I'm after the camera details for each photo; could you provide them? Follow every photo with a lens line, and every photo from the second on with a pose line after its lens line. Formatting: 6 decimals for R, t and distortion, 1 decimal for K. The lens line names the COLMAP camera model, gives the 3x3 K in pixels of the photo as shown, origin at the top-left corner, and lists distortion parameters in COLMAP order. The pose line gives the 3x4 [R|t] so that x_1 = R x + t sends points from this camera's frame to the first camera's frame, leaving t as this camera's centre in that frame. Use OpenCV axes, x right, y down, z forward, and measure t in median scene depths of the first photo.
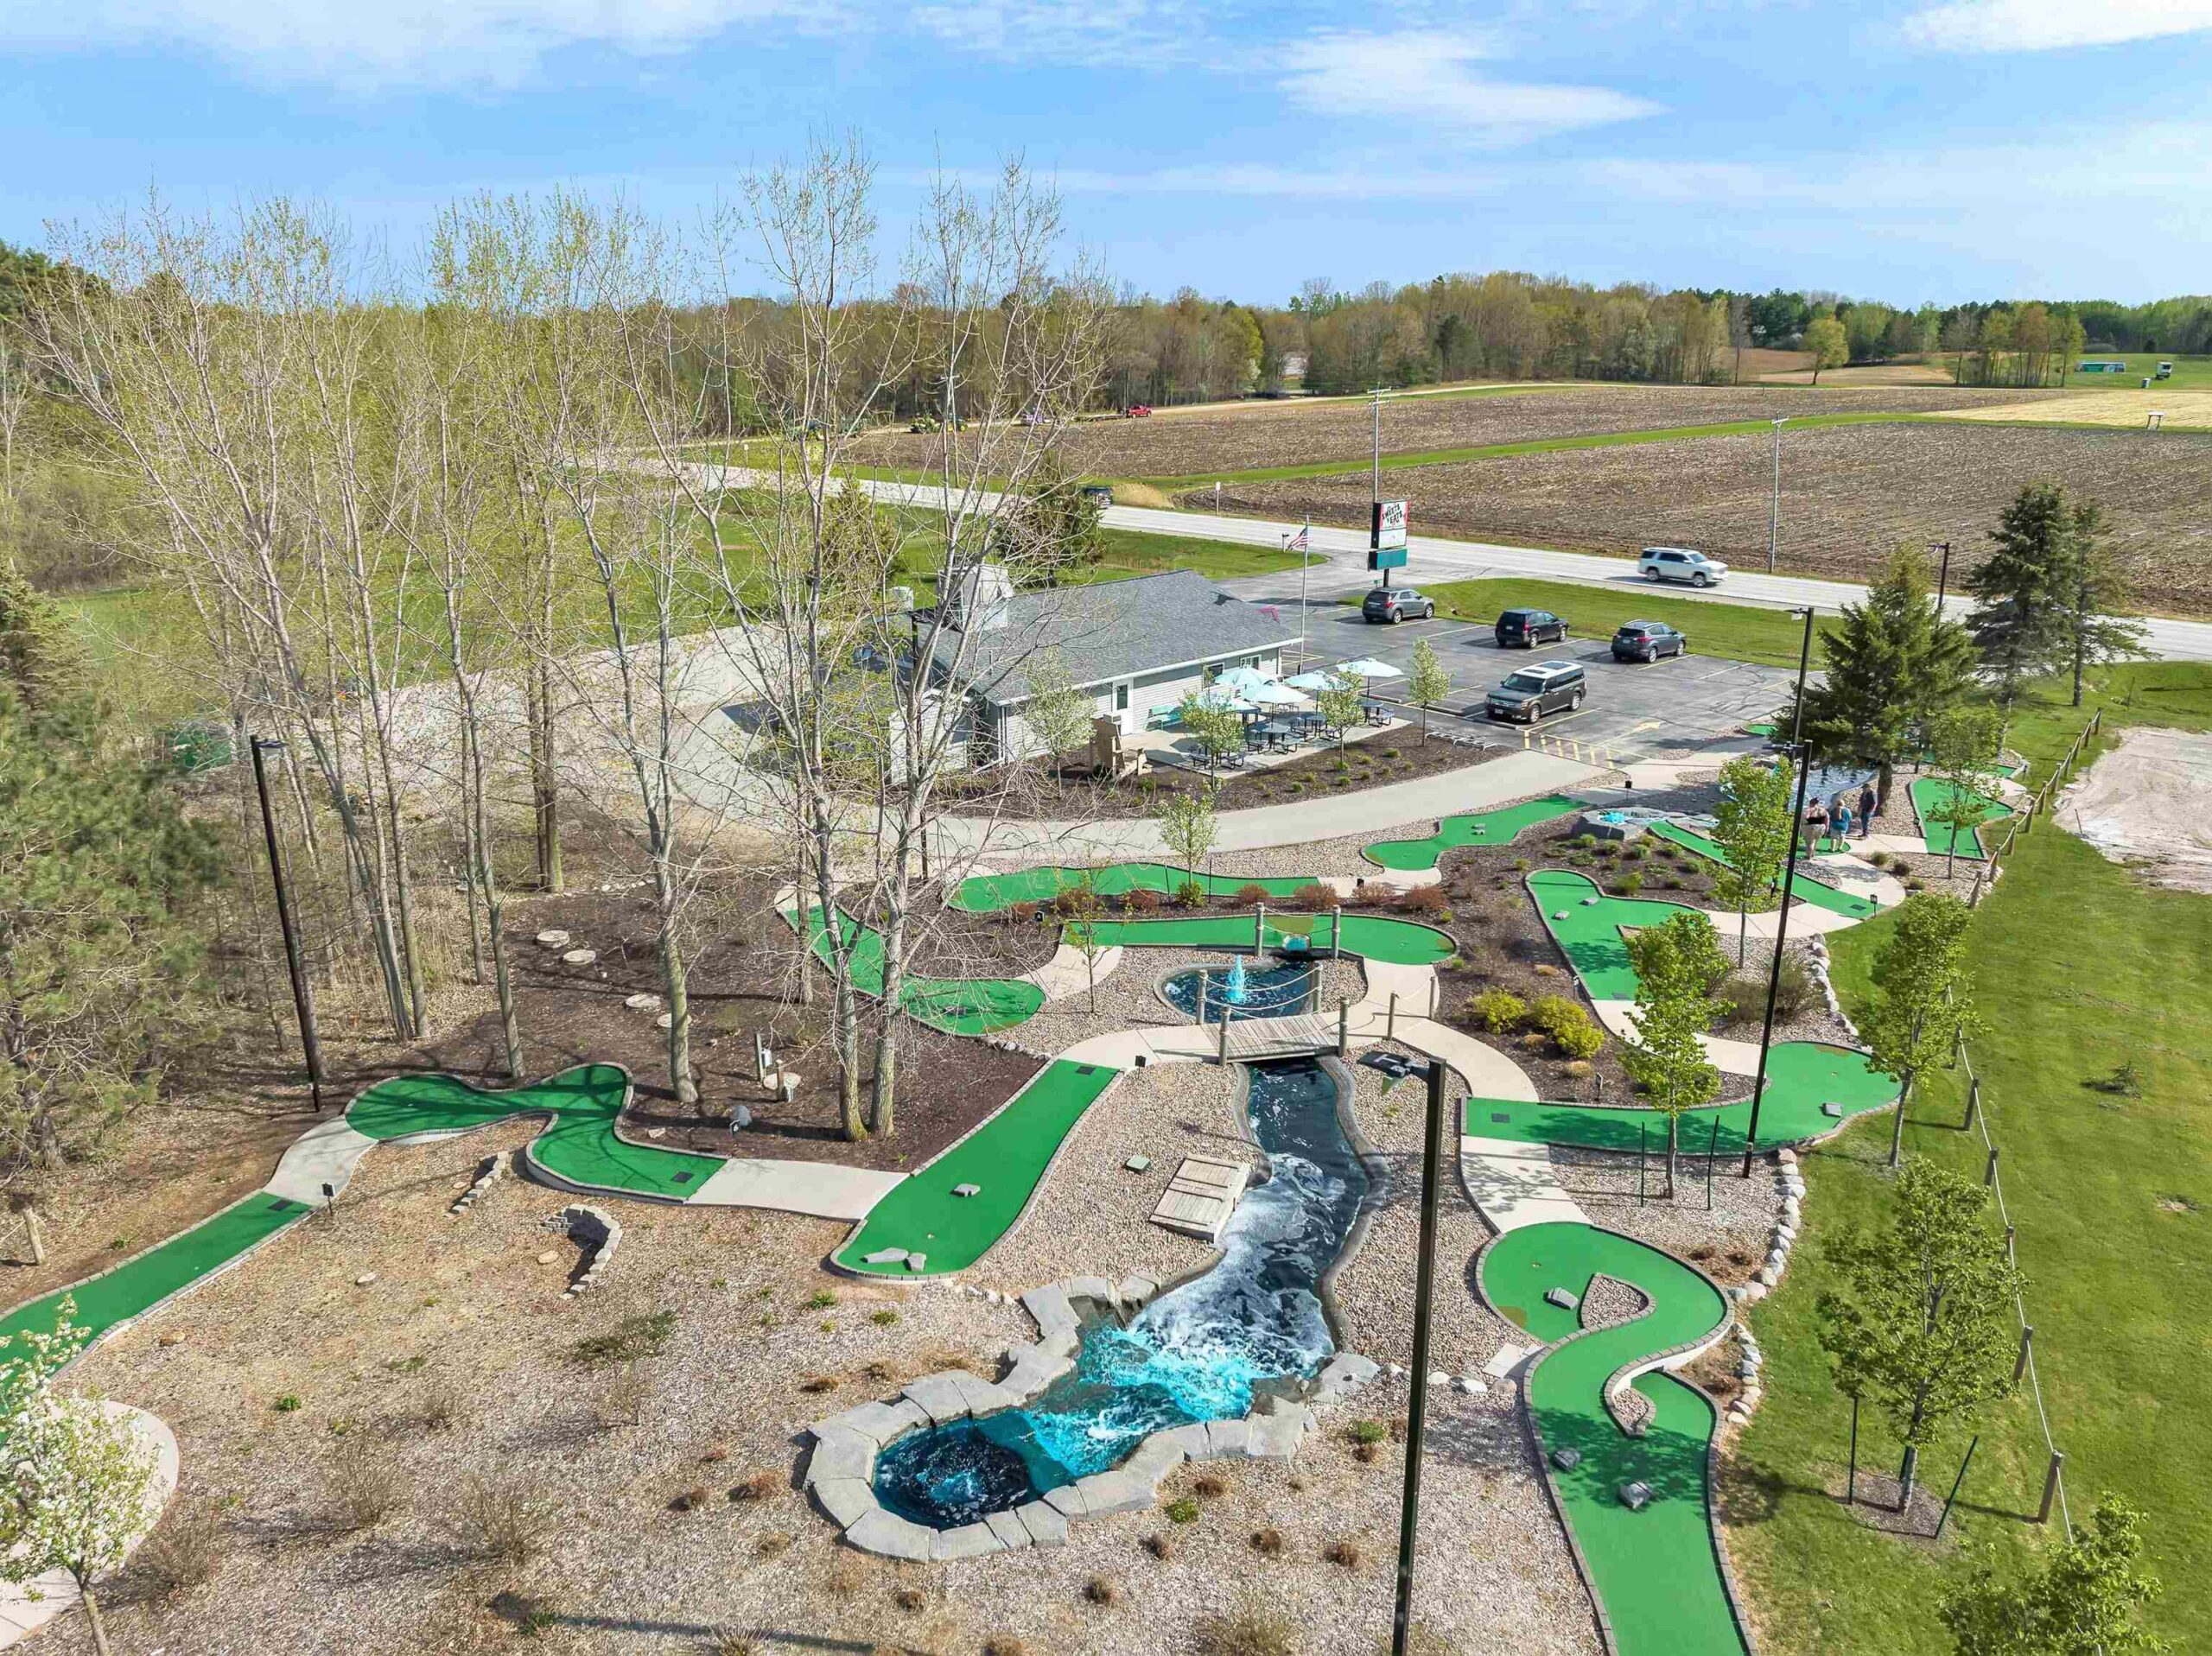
lens RADIAL K [[1546.7, 0, 1106.0], [0, 1546.7, 828.0], [0, 0, 1]] dist [-0.031437, -0.005002]
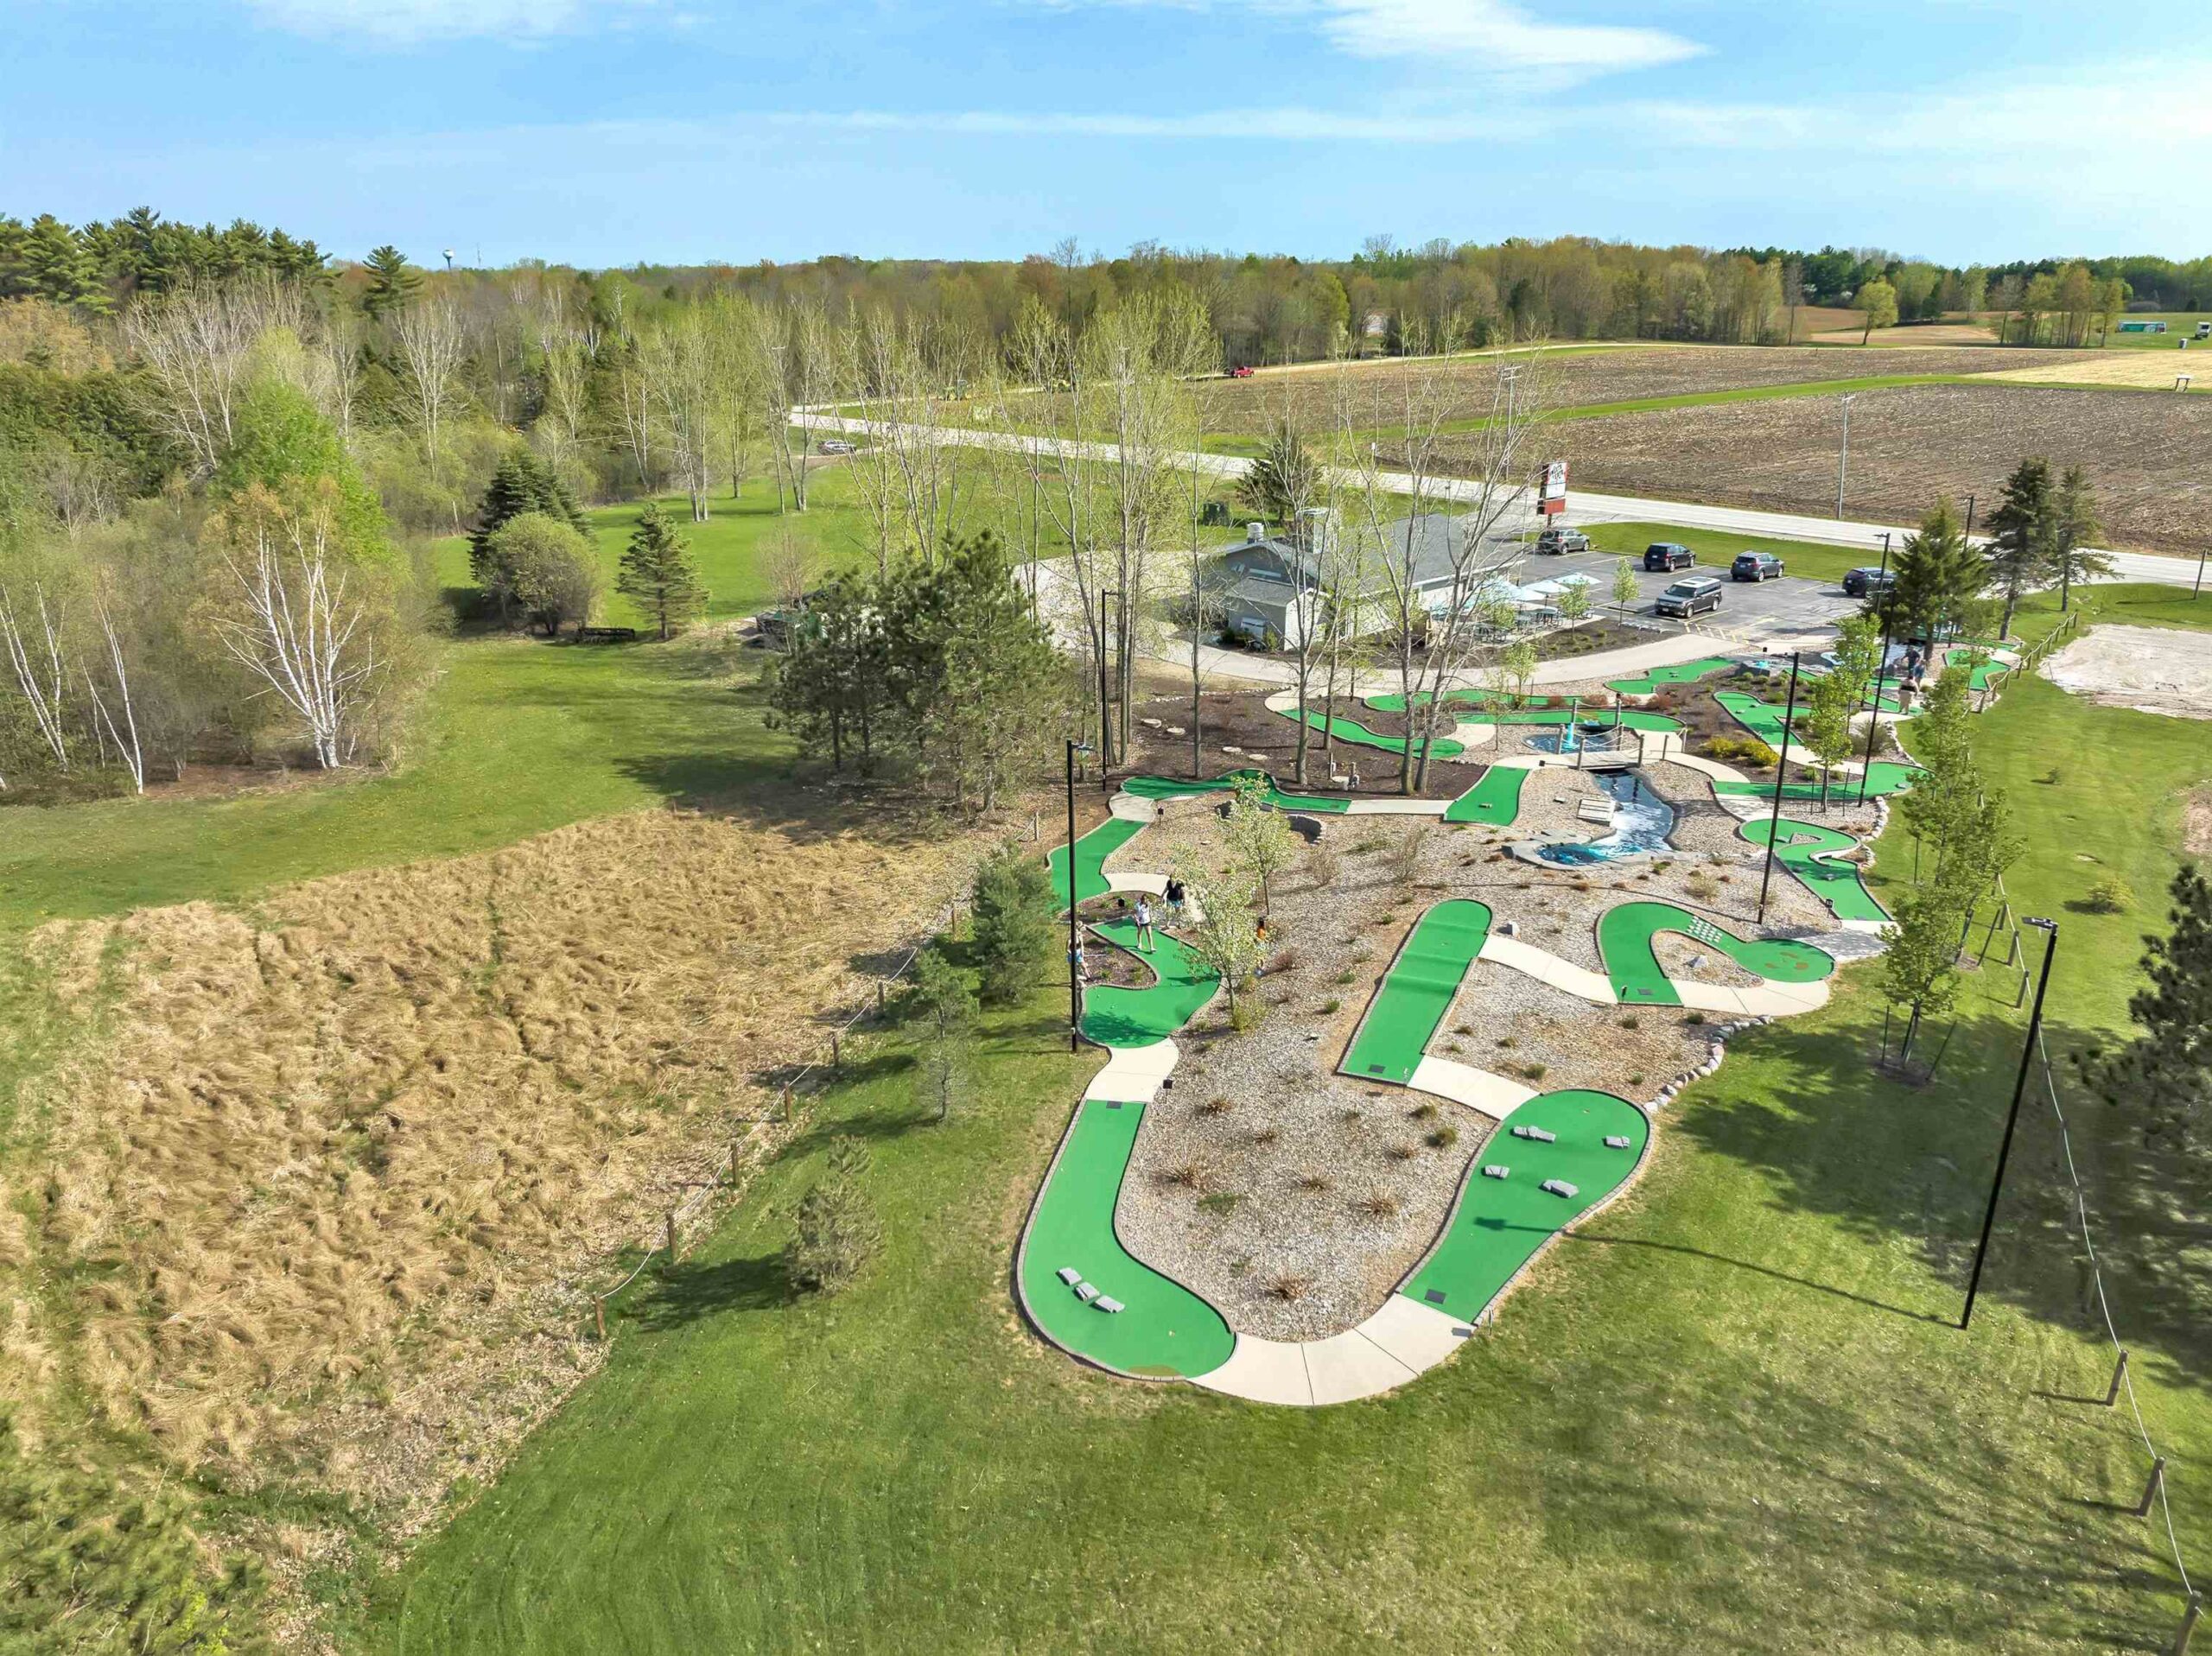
lens RADIAL K [[1545.4, 0, 1106.0], [0, 1545.4, 828.0], [0, 0, 1]] dist [-0.038332, 0.009375]
pose [[0.999787, 0.006696, -0.019541, -0.208631], [-0.006072, 0.999475, 0.031817, 0.074600], [0.019744, -0.031692, 0.999303, -0.404490]]
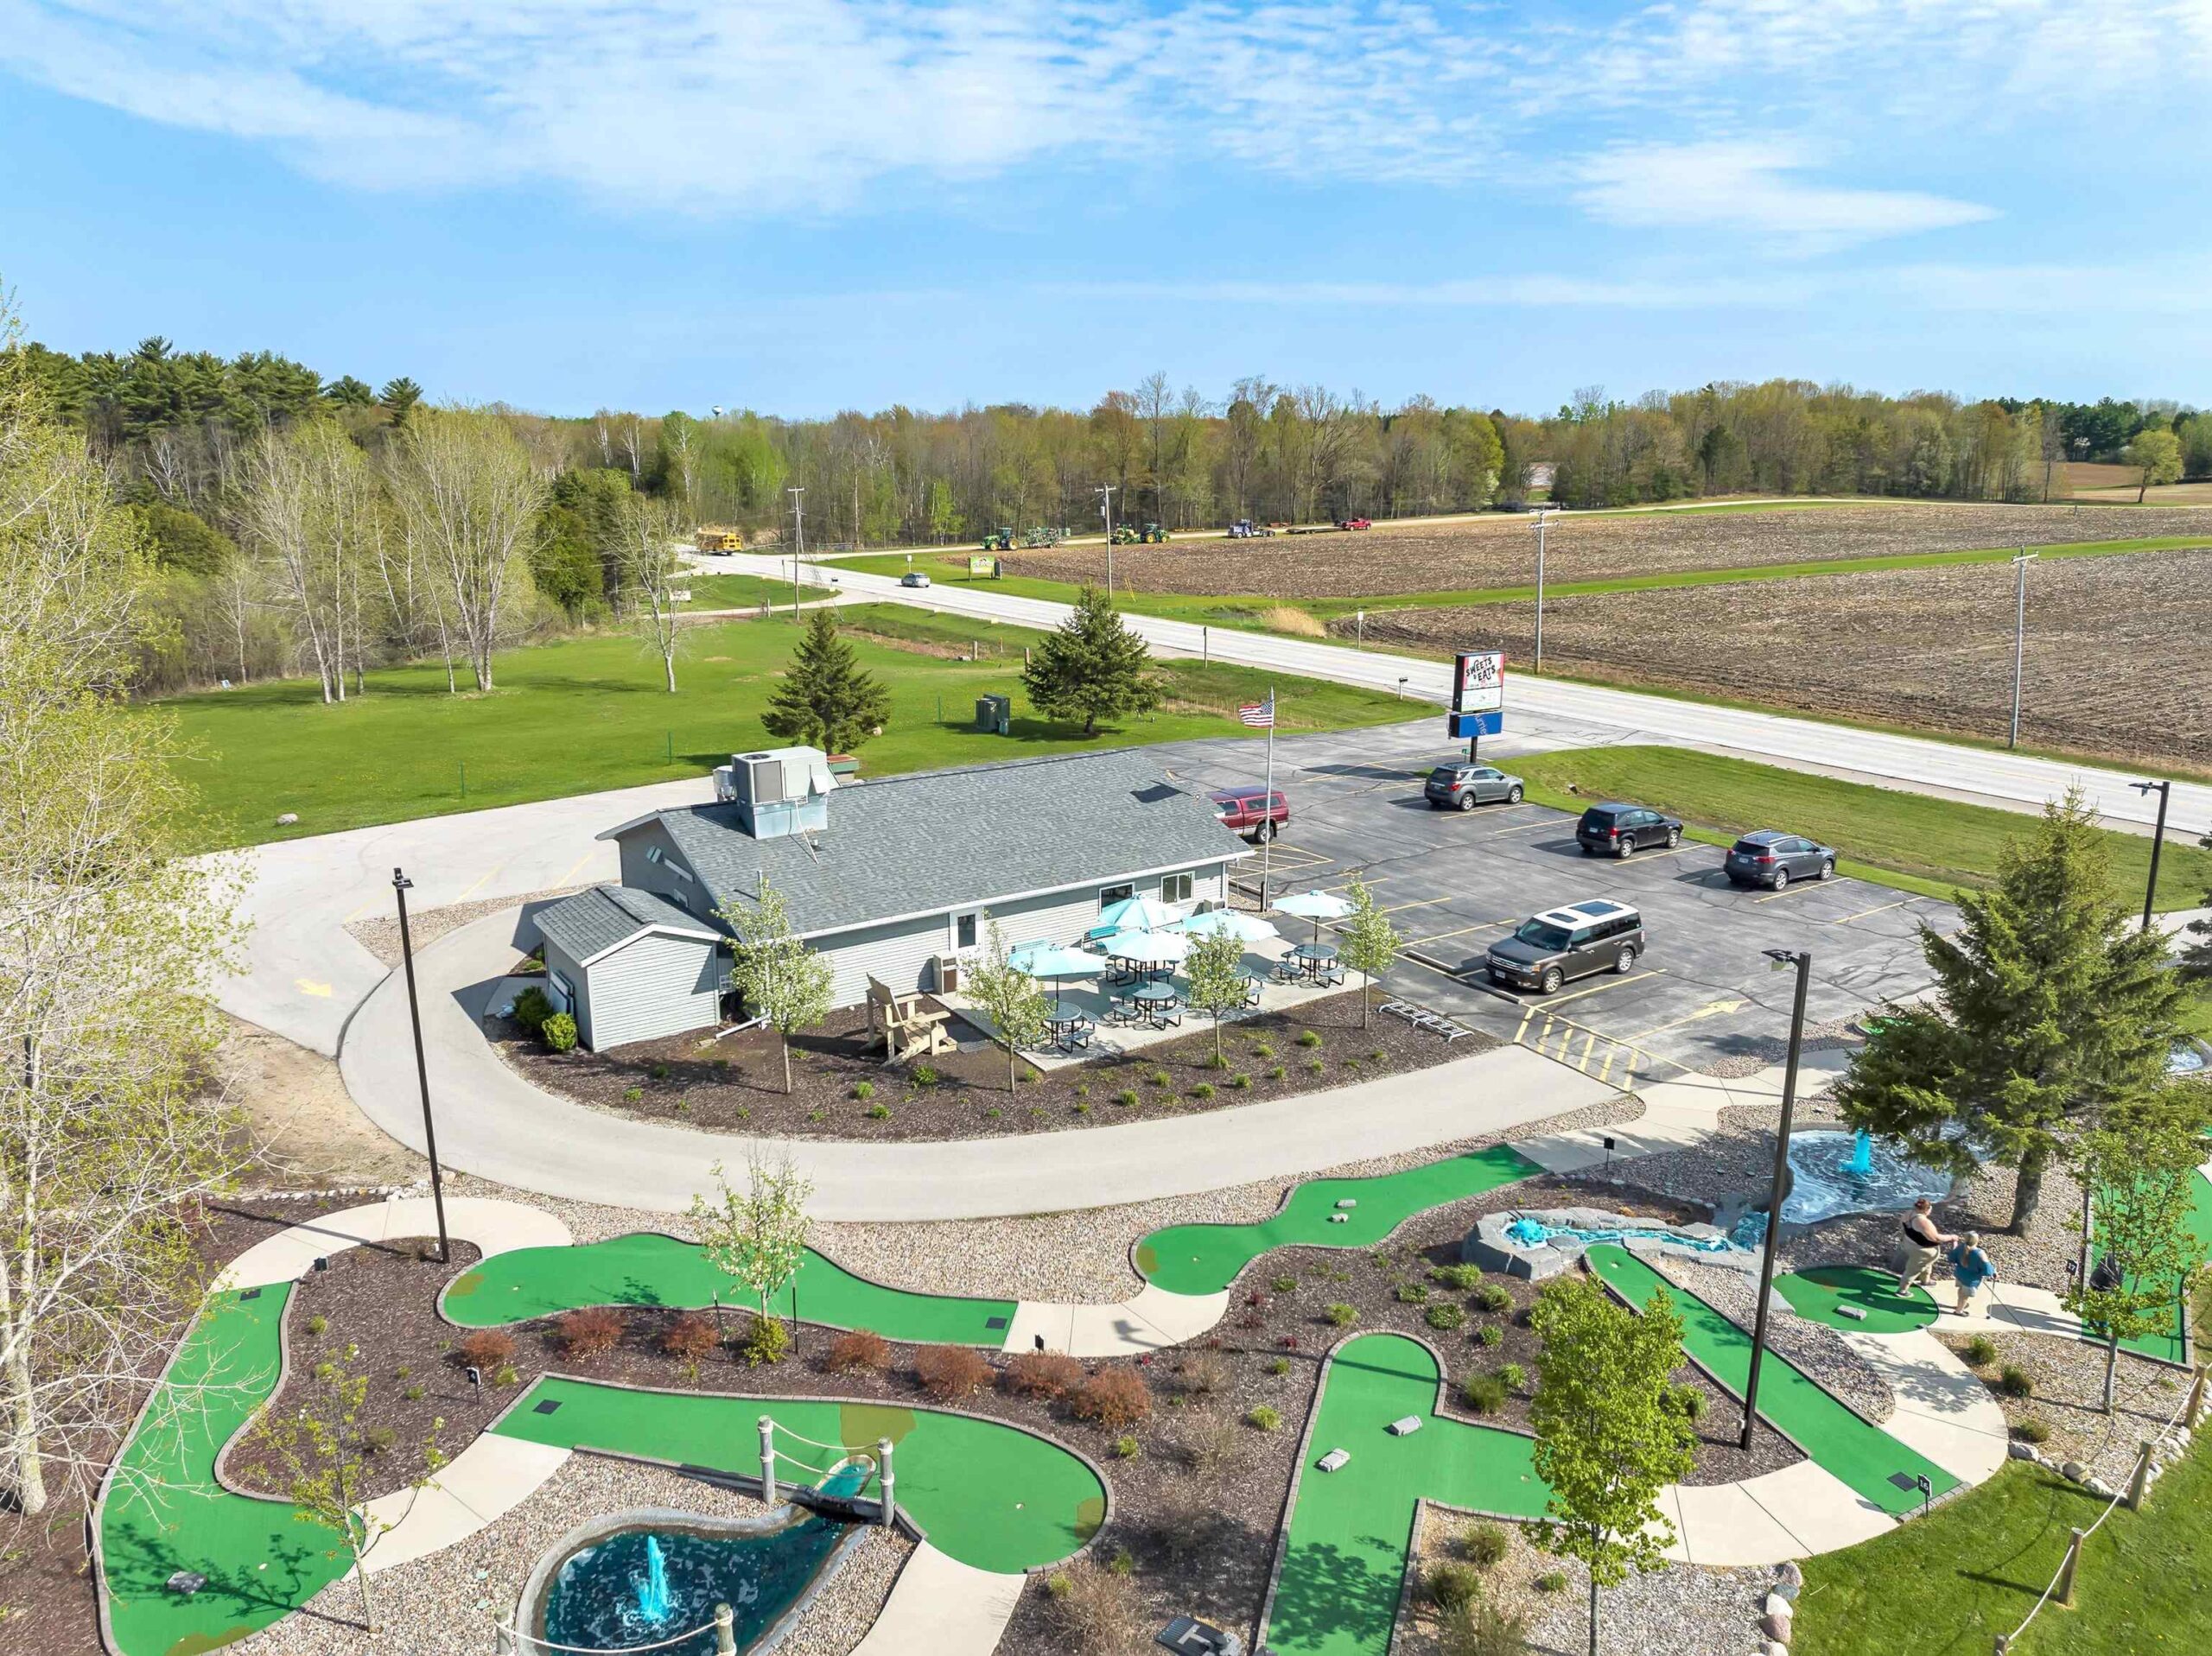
lens RADIAL K [[1545.4, 0, 1106.0], [0, 1545.4, 828.0], [0, 0, 1]] dist [-0.038332, 0.009375]
pose [[0.984068, 0.045770, -0.171801, 0.162429], [-0.056734, 0.996618, -0.059453, -0.075242], [0.168498, 0.068253, 0.983336, 0.221612]]
